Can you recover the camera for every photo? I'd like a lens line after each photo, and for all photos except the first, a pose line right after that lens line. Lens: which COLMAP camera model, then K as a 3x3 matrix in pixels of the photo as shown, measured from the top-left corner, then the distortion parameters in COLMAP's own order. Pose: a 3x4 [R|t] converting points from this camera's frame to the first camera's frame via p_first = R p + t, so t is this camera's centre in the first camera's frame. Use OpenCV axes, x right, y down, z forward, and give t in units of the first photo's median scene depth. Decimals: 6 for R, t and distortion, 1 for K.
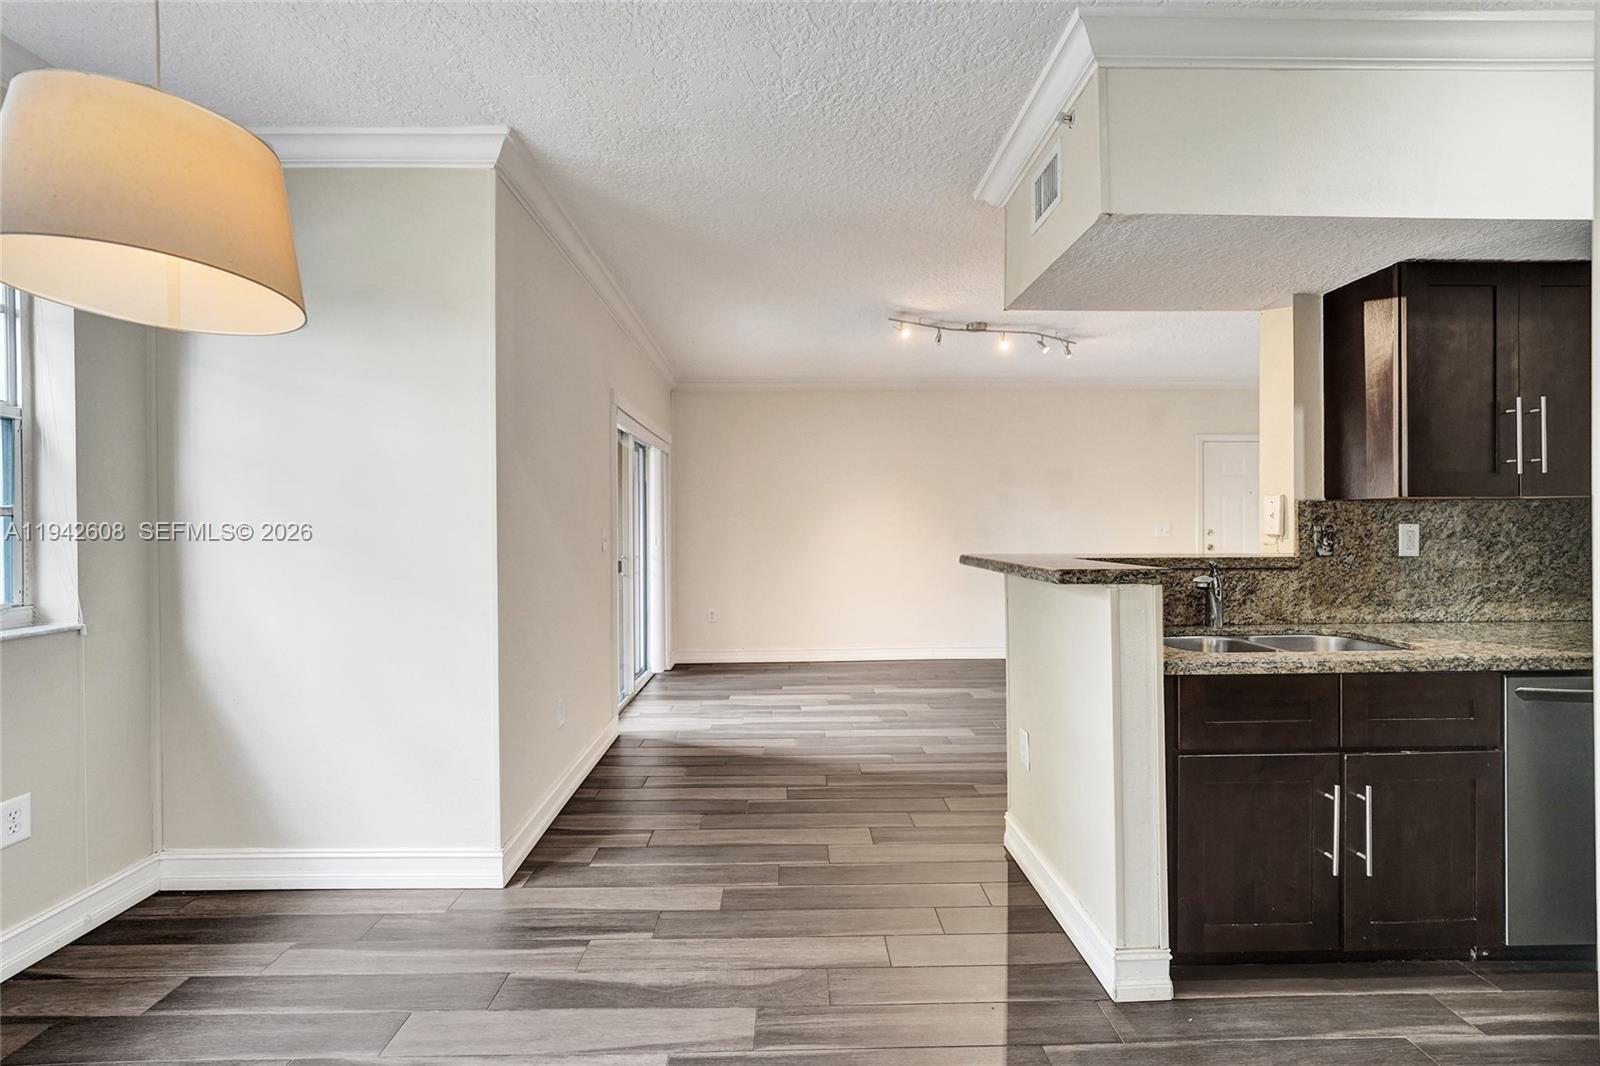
lens RADIAL K [[671.0, 0, 797.4], [0, 671.0, 528.6], [0, 0, 1]] dist [-0.002471, -0.000279]
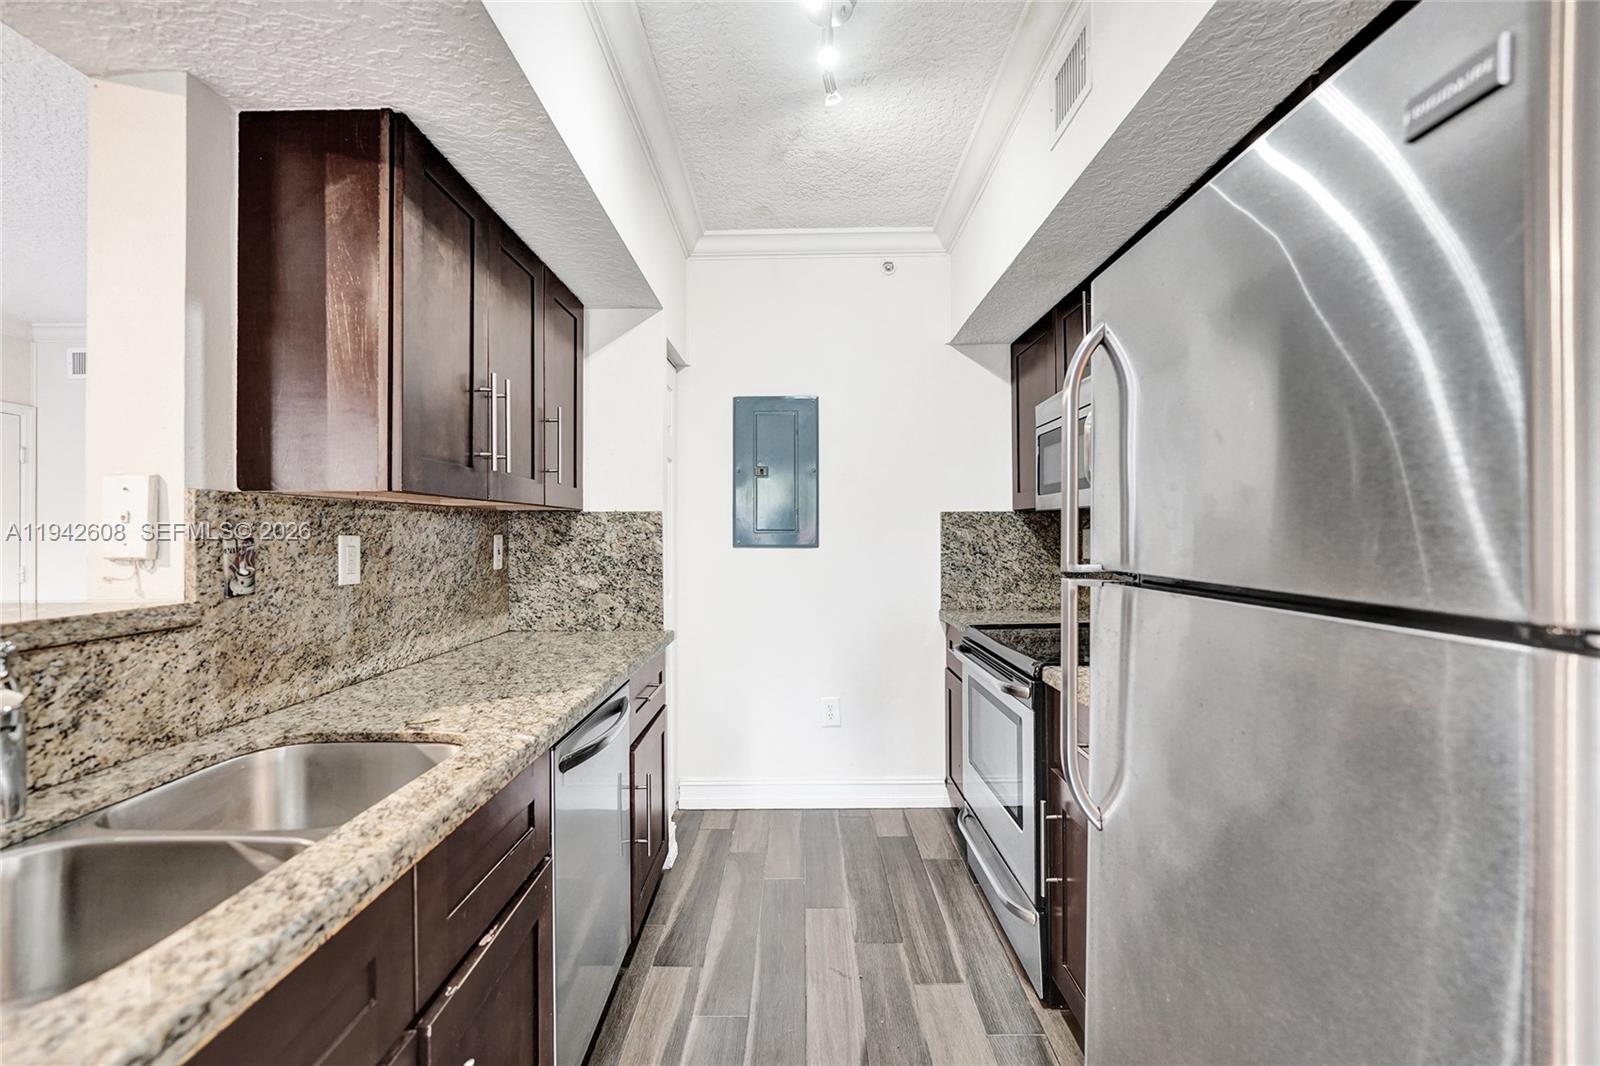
lens RADIAL K [[671.0, 0, 797.4], [0, 671.0, 528.6], [0, 0, 1]] dist [-0.002471, -0.000279]
pose [[0.027606, 0.011777, 0.999549, 0.264249], [0.011078, 0.999866, -0.012087, -0.001063], [-0.999557, 0.011406, 0.027472, 0.540341]]
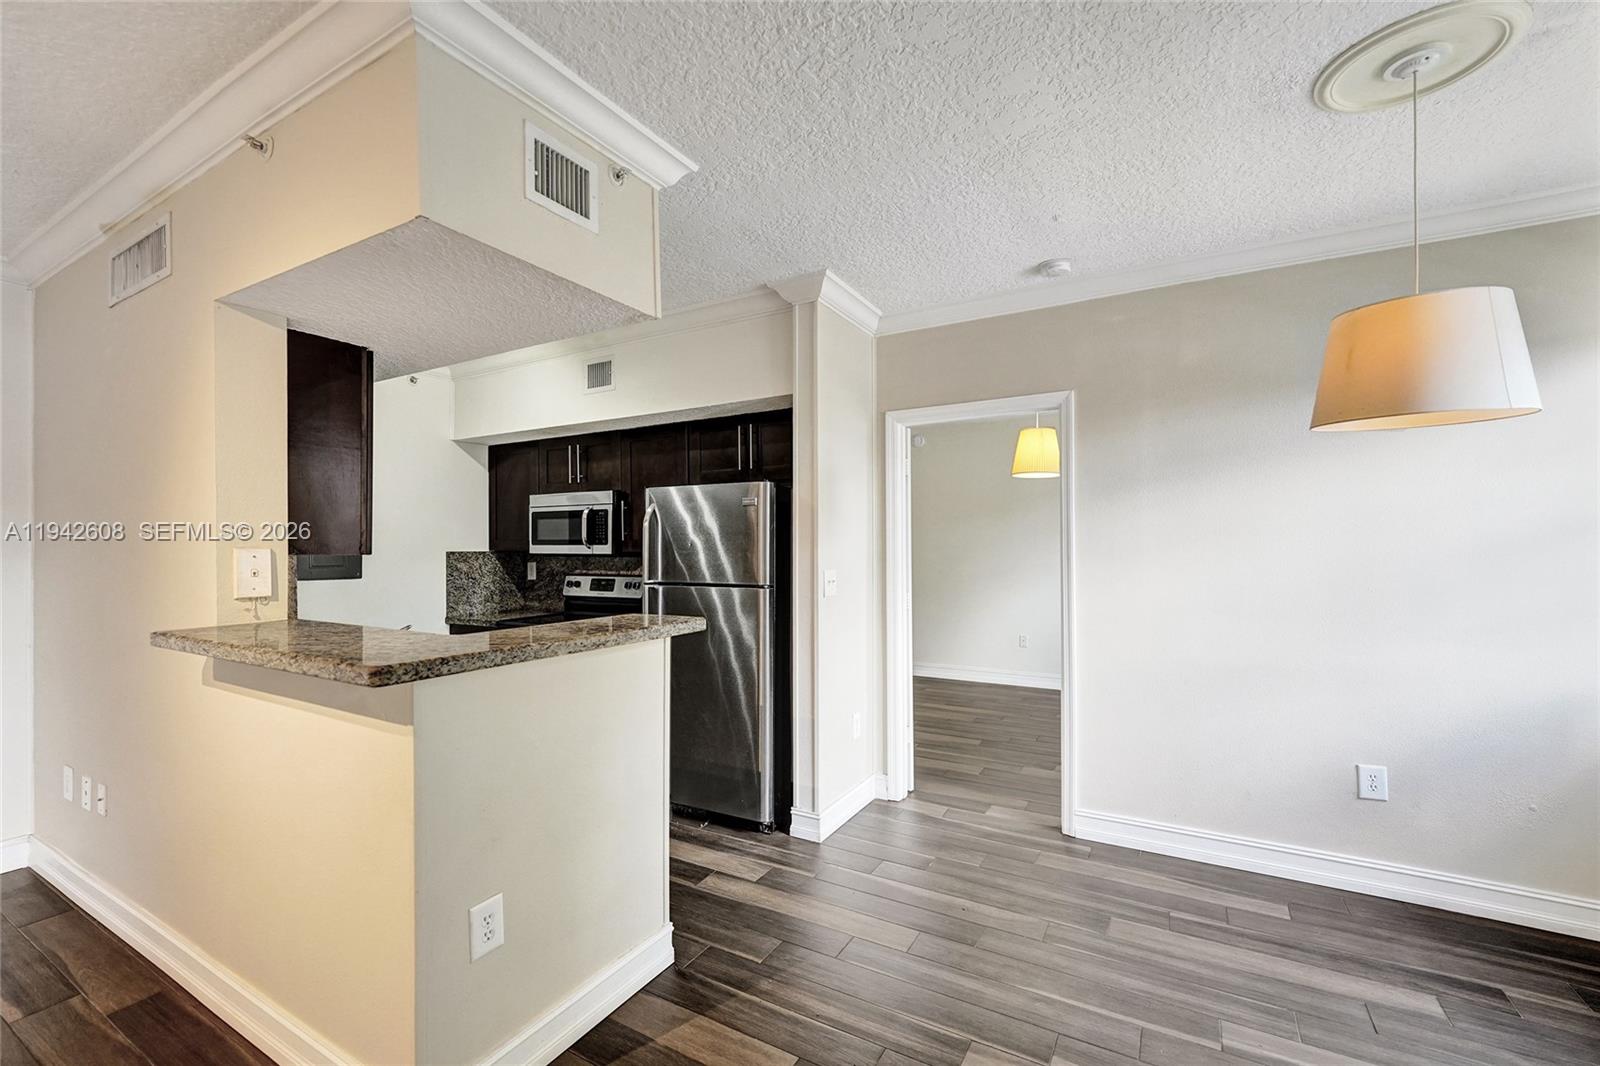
lens RADIAL K [[678.7, 0, 786.6], [0, 678.7, 543.7], [0, 0, 1]] dist [-0.002587, -0.000264]
pose [[-0.852585, 0.012733, 0.522433, -0.271668], [0.011525, 0.999918, -0.005563, -0.045346], [-0.522461, 0.001279, -0.852662, 1.422321]]
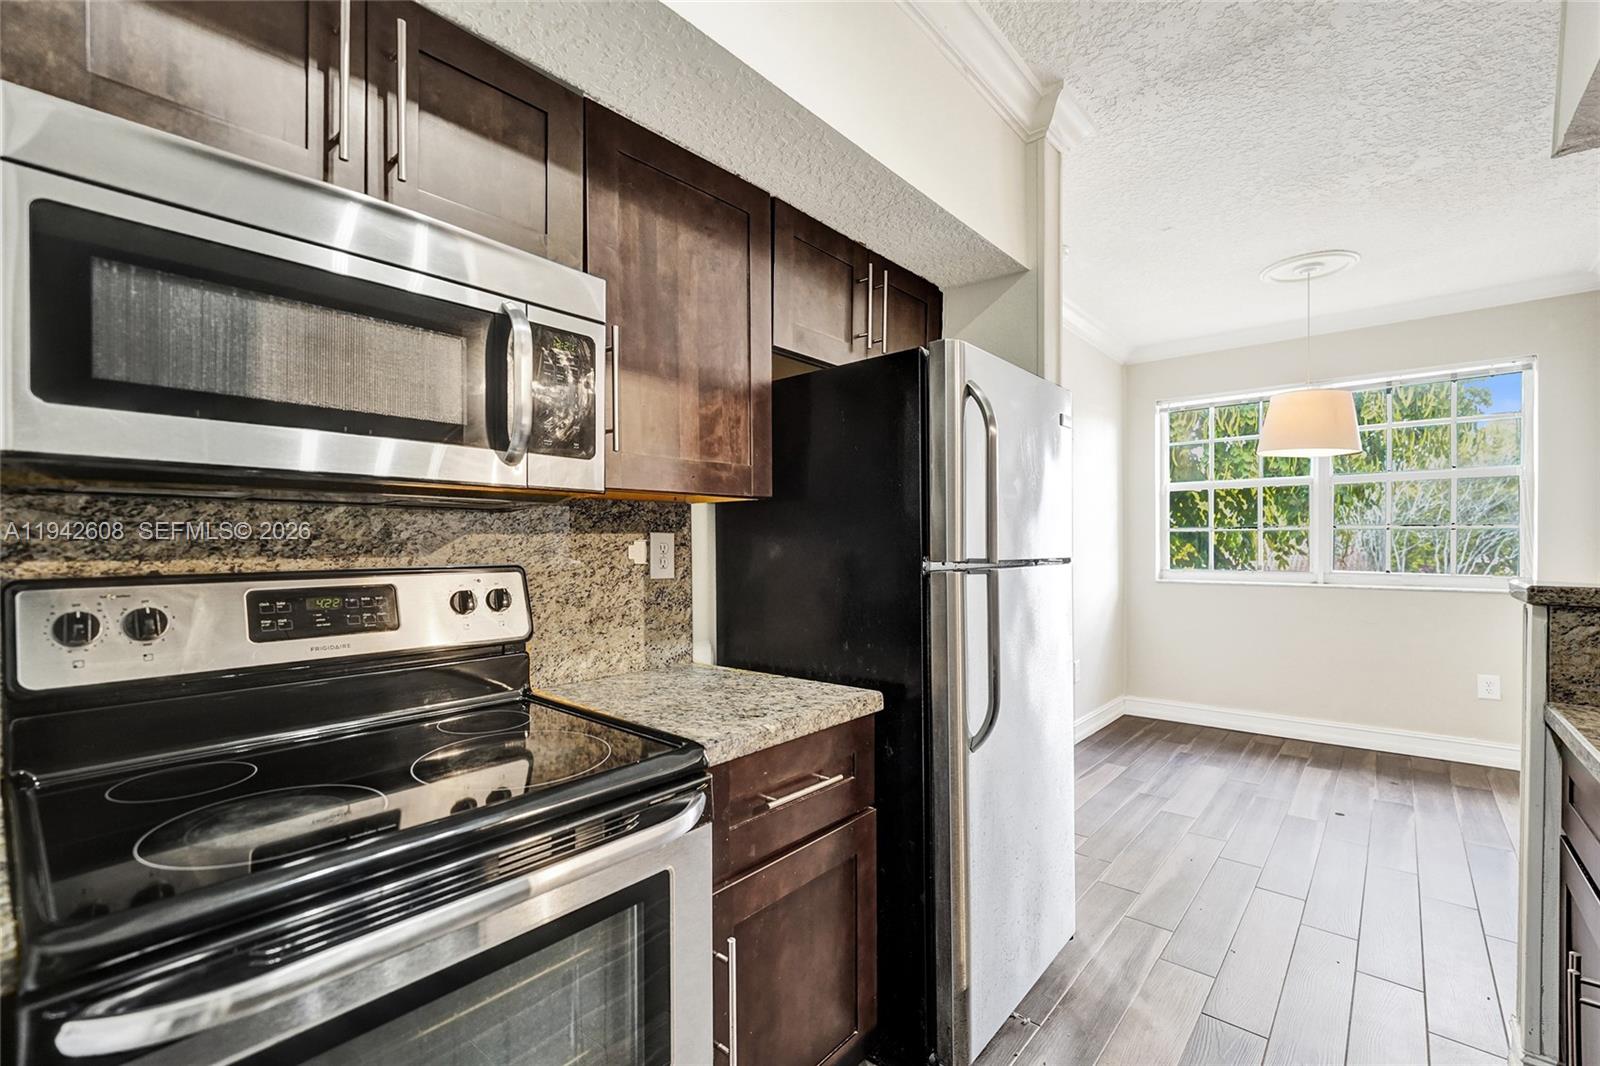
lens RADIAL K [[697.4, 0, 796.2], [0, 697.4, 551.3], [0, 0, 1]] dist [-0.001012, -0.000076]
pose [[-0.671360, 0.015696, -0.740965, 1.293298], [0.002088, 0.999812, 0.019287, 0.000813], [0.741128, 0.011401, -0.671266, 0.659130]]
